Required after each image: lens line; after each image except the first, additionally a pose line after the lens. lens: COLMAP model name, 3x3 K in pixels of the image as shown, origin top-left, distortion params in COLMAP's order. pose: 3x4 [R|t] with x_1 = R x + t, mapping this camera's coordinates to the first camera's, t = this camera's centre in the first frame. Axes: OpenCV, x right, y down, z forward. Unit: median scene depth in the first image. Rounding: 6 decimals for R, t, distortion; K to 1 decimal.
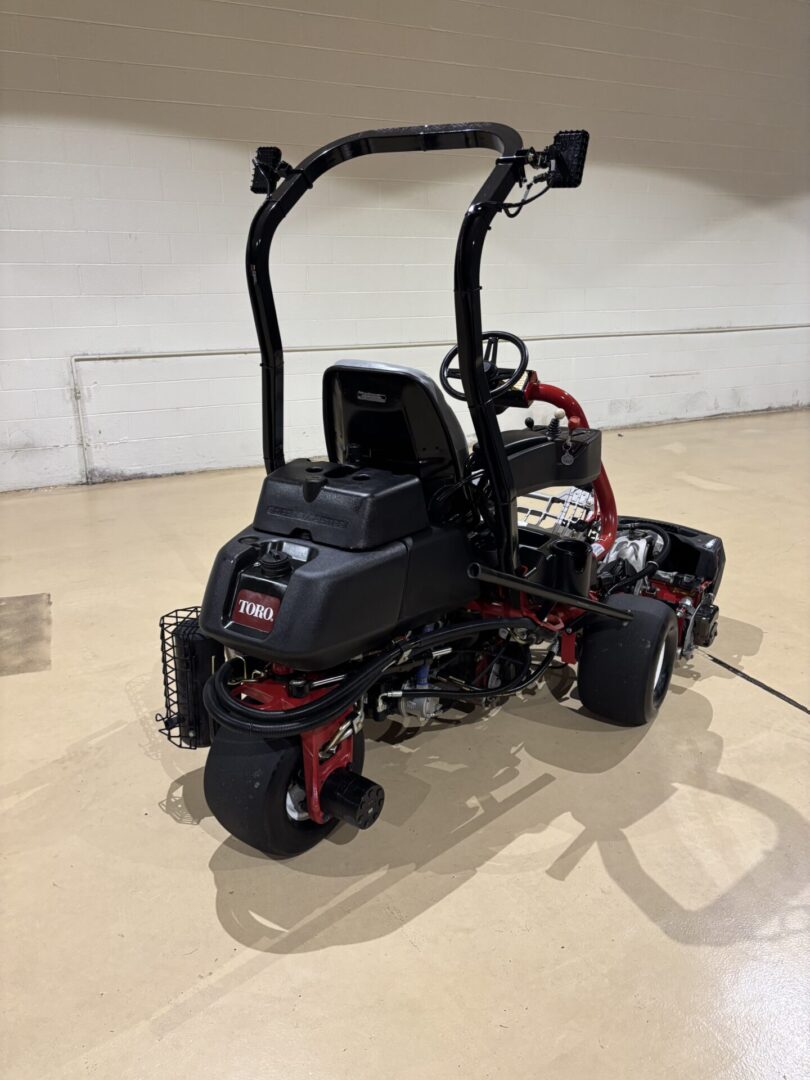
lens RADIAL K [[821.9, 0, 405.0], [0, 821.9, 540.0], [0, 0, 1]] dist [0.076177, -0.080666]
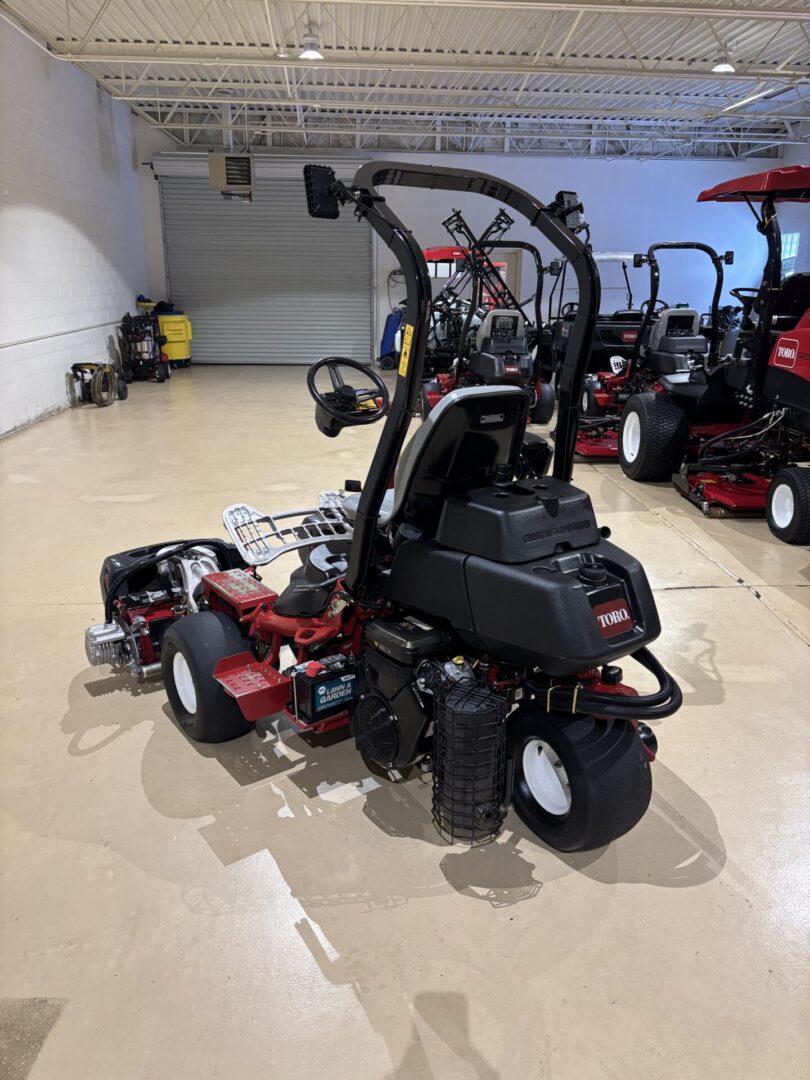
lens RADIAL K [[821.9, 0, 405.0], [0, 821.9, 540.0], [0, 0, 1]] dist [0.076177, -0.080666]
pose [[0.384005, -0.296423, 0.874456, -1.000662], [0.308214, 0.933896, 0.181224, -0.240231], [-0.870370, 0.199929, 0.449982, 0.612691]]
